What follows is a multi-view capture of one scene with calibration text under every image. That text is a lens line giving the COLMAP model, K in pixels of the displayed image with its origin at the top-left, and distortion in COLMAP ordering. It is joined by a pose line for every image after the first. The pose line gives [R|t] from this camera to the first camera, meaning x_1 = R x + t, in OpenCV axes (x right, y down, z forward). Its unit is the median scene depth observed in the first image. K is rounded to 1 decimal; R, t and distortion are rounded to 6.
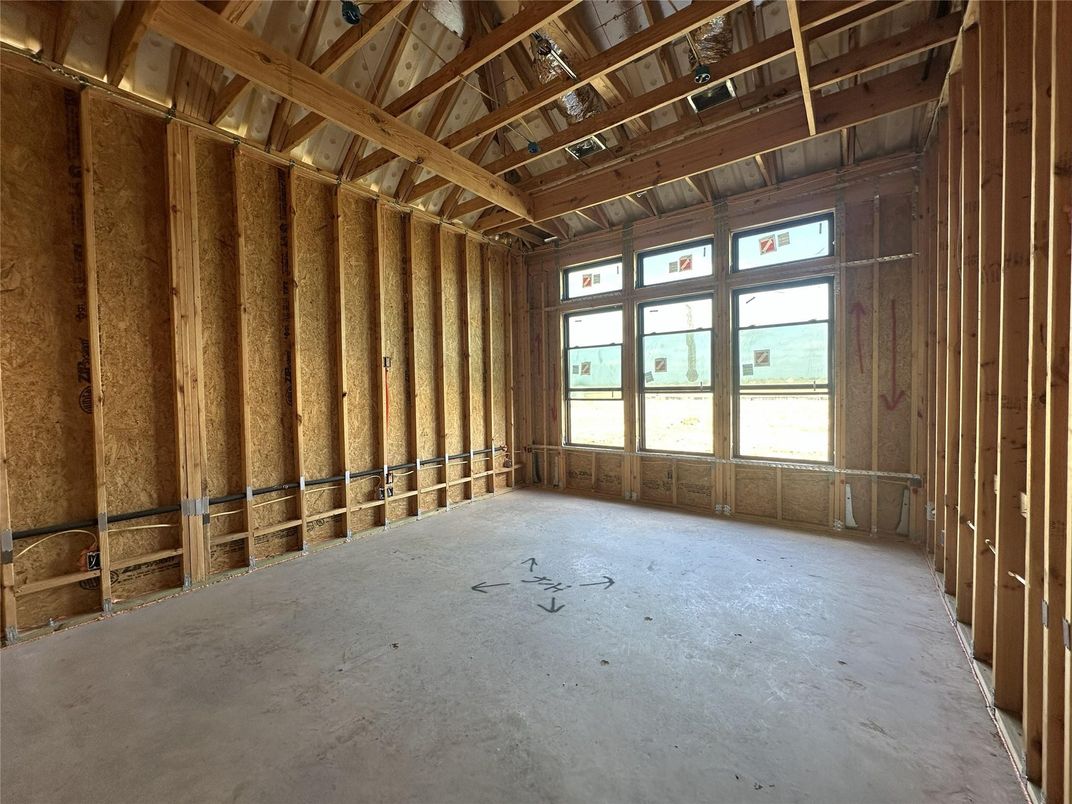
lens RADIAL K [[428.9, 0, 535.9], [0, 428.9, 402.3], [0, 0, 1]] dist [-0.001668, 0.000125]
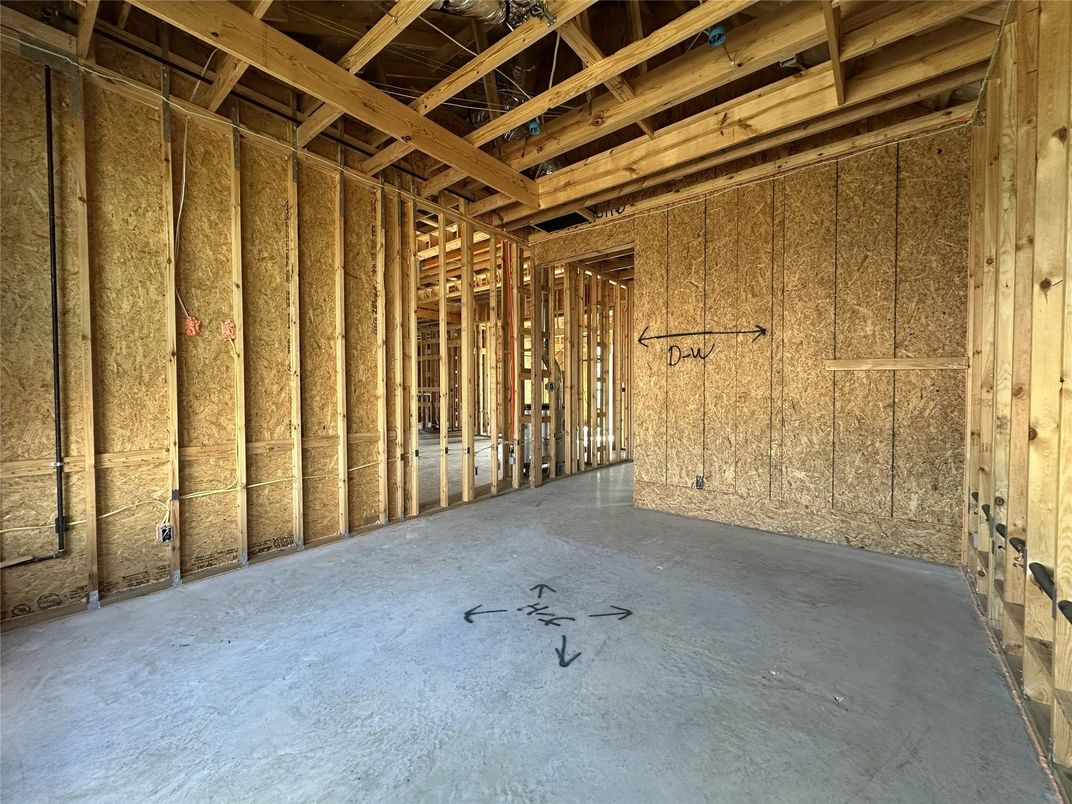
lens RADIAL K [[428.9, 0, 536.1], [0, 428.9, 399.1], [0, 0, 1]] dist [-0.001668, 0.000125]
pose [[-0.998938, 0.018382, 0.042260, -0.001288], [0.020505, 0.998521, 0.050355, -0.045705], [-0.041271, 0.051168, -0.997837, 1.855321]]
